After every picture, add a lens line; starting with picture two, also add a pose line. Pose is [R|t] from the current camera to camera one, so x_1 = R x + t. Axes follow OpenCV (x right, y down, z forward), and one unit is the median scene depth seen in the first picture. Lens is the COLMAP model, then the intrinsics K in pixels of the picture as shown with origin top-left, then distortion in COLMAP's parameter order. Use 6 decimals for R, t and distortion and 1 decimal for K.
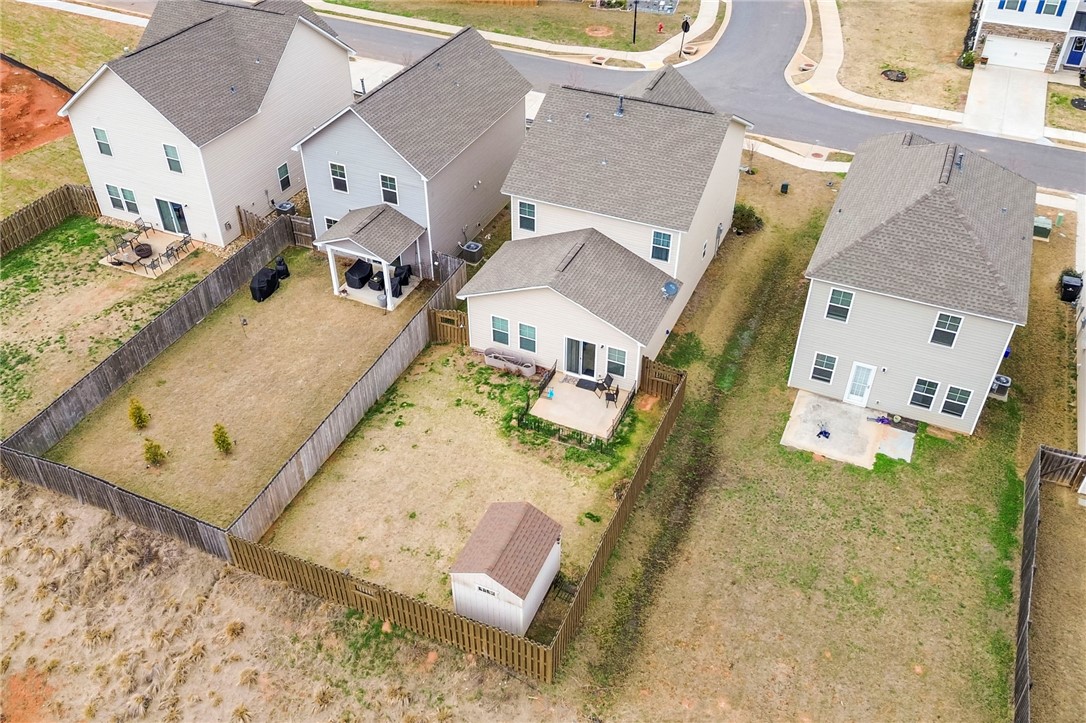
lens RADIAL K [[926.3, 0, 543.0], [0, 926.3, 361.5], [0, 0, 1]] dist [0.035172, -0.005263]
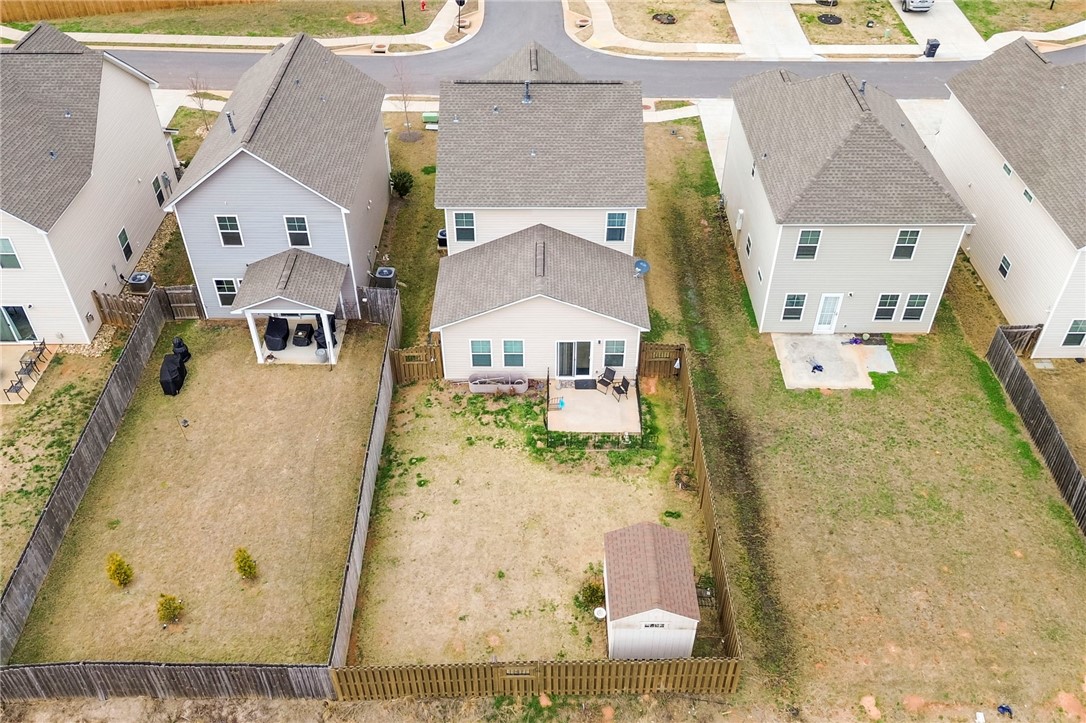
lens RADIAL K [[926.3, 0, 543.0], [0, 926.3, 361.5], [0, 0, 1]] dist [0.035172, -0.005263]
pose [[0.913985, -0.263743, 0.308337, -0.285255], [0.253936, 0.964516, 0.072292, -0.079230], [-0.316462, 0.012224, 0.948526, 0.104823]]
